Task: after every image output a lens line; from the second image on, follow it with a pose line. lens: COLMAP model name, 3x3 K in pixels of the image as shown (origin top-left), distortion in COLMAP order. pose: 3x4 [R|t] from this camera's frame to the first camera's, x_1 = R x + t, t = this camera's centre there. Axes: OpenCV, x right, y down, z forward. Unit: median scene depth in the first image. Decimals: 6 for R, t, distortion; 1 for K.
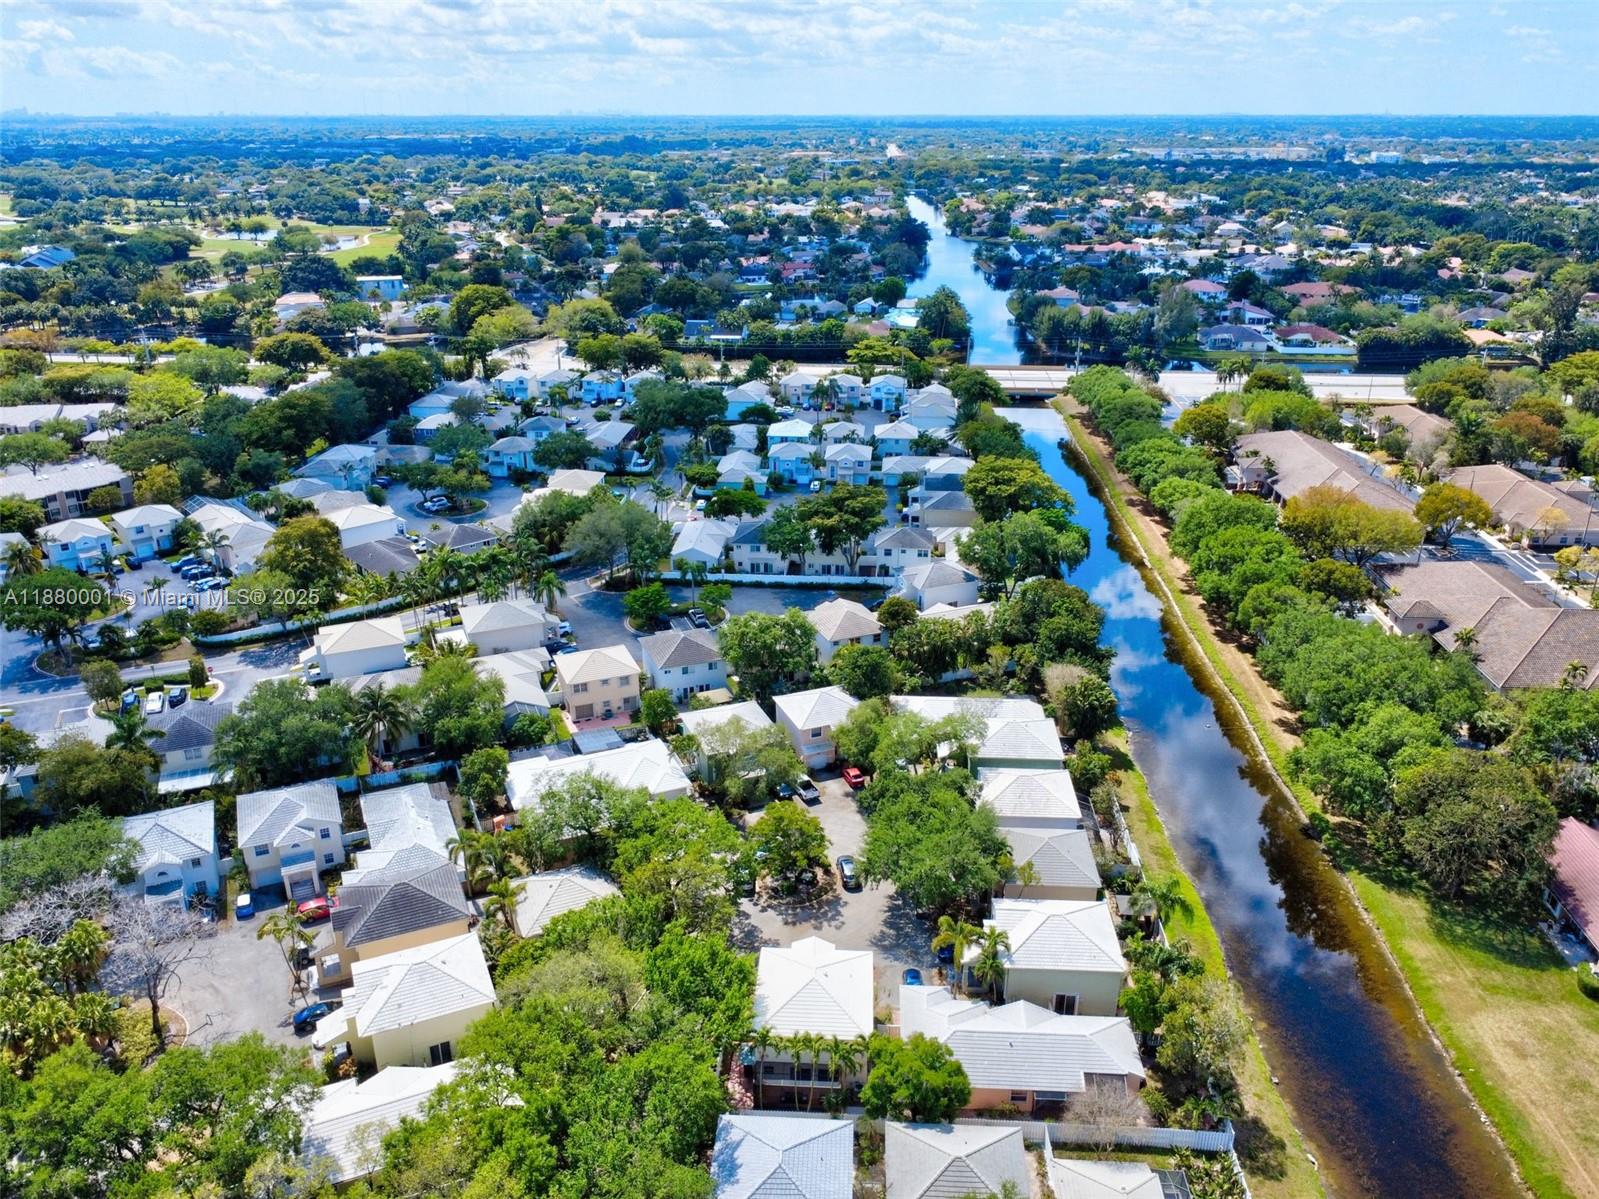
lens RADIAL K [[1223.2, 0, 799.5], [0, 1223.2, 600.9], [0, 0, 1]] dist [0.007597, -0.007745]
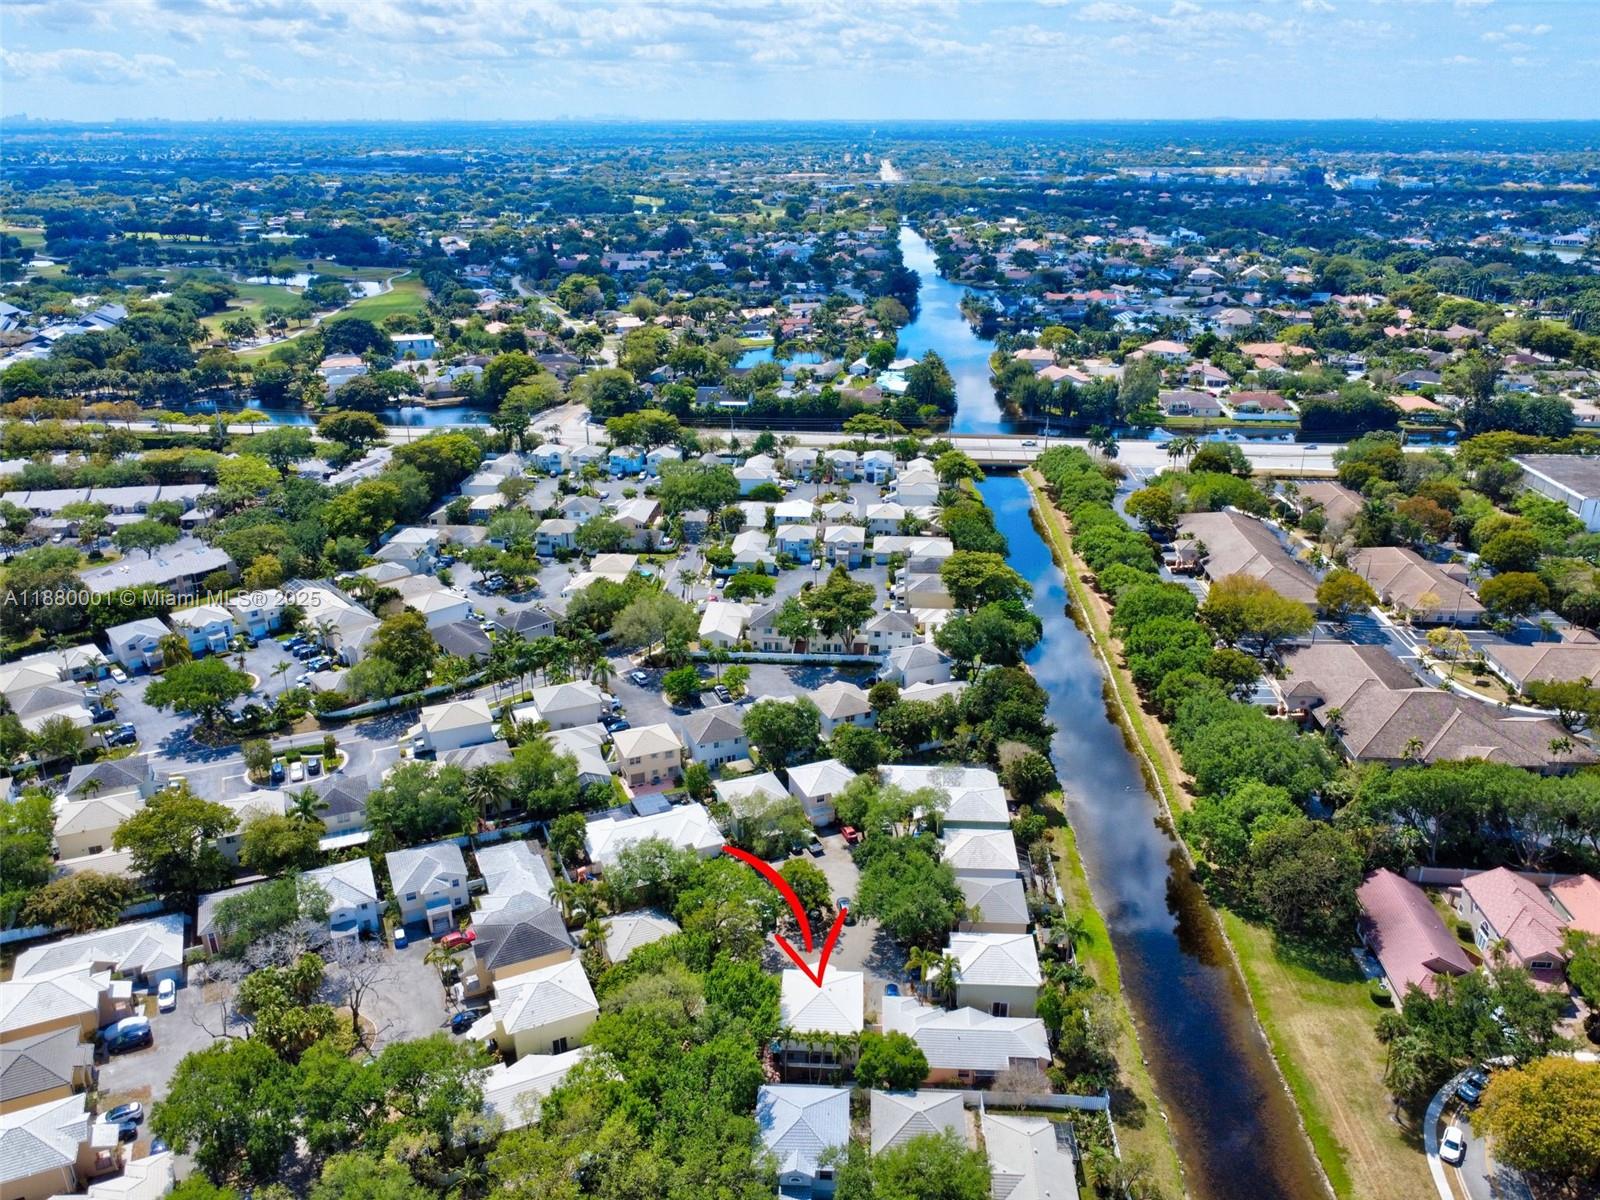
lens RADIAL K [[1223.9, 0, 794.5], [0, 1223.9, 596.2], [0, 0, 1]] dist [0.007597, -0.007745]
pose [[0.999991, -0.004019, -0.001498, -0.009379], [0.004017, 0.999990, -0.001798, -0.089877], [0.001505, 0.001792, 0.999997, -0.255814]]
